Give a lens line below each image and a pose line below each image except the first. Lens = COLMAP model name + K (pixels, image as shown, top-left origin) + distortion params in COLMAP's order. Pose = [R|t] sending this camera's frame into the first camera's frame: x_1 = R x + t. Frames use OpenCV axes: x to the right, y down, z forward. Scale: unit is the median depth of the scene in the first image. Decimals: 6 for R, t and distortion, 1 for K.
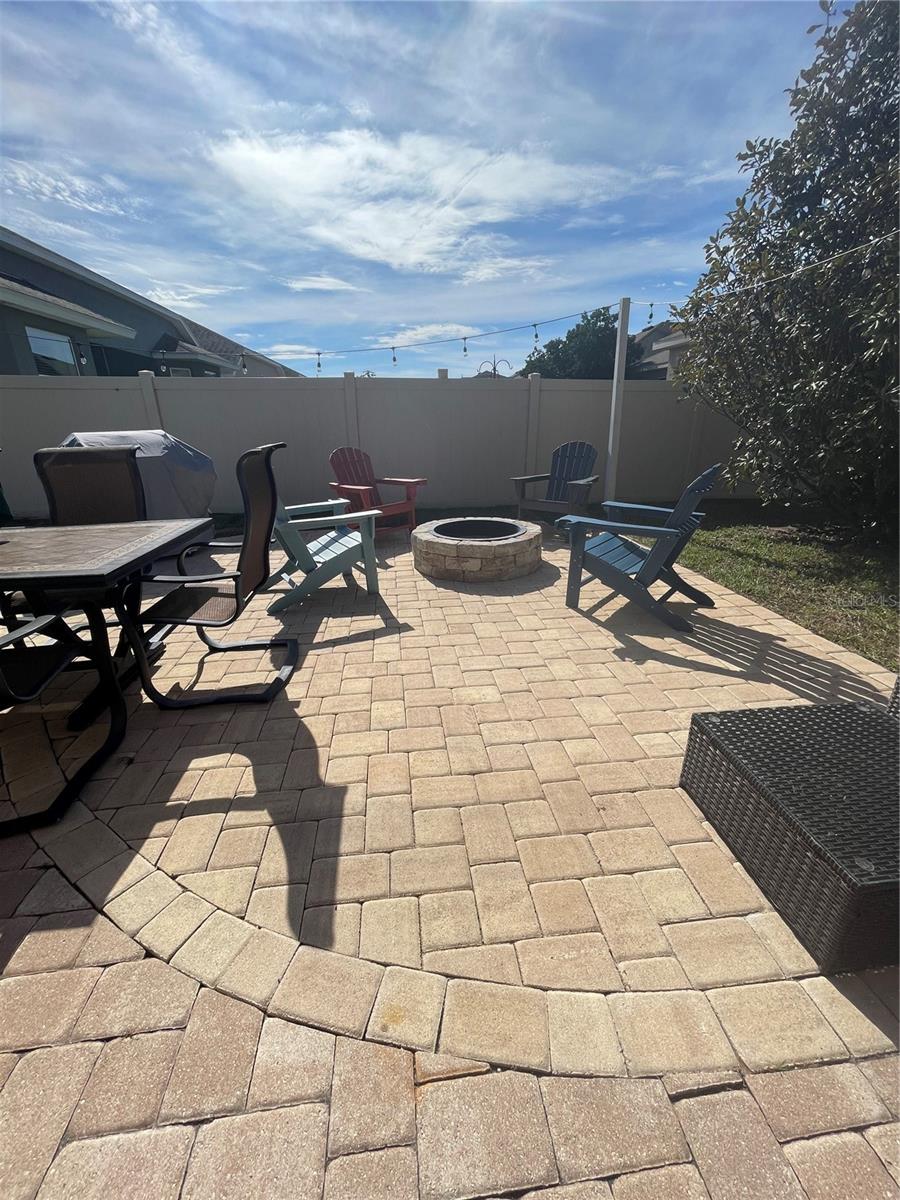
lens RADIAL K [[483.0, 0, 449.7], [0, 483.0, 595.9], [0, 0, 1]] dist [-0.004155, 0.000961]
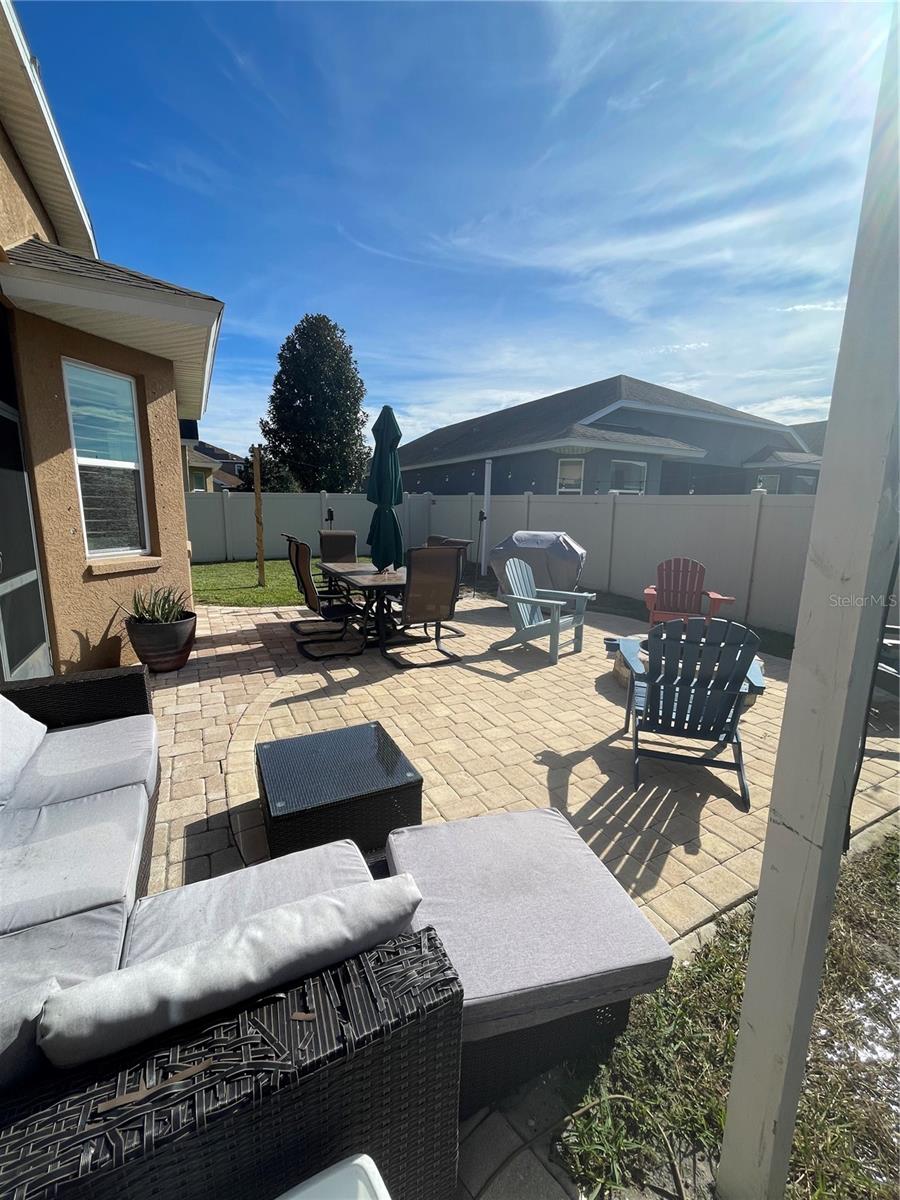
lens RADIAL K [[483.0, 0, 449.7], [0, 483.0, 595.9], [0, 0, 1]] dist [-0.004155, 0.000961]
pose [[0.355547, 0.187882, -0.915580, 1.531042], [-0.351755, 0.934466, 0.055161, -0.252694], [0.865942, 0.302447, 0.398335, 0.322586]]
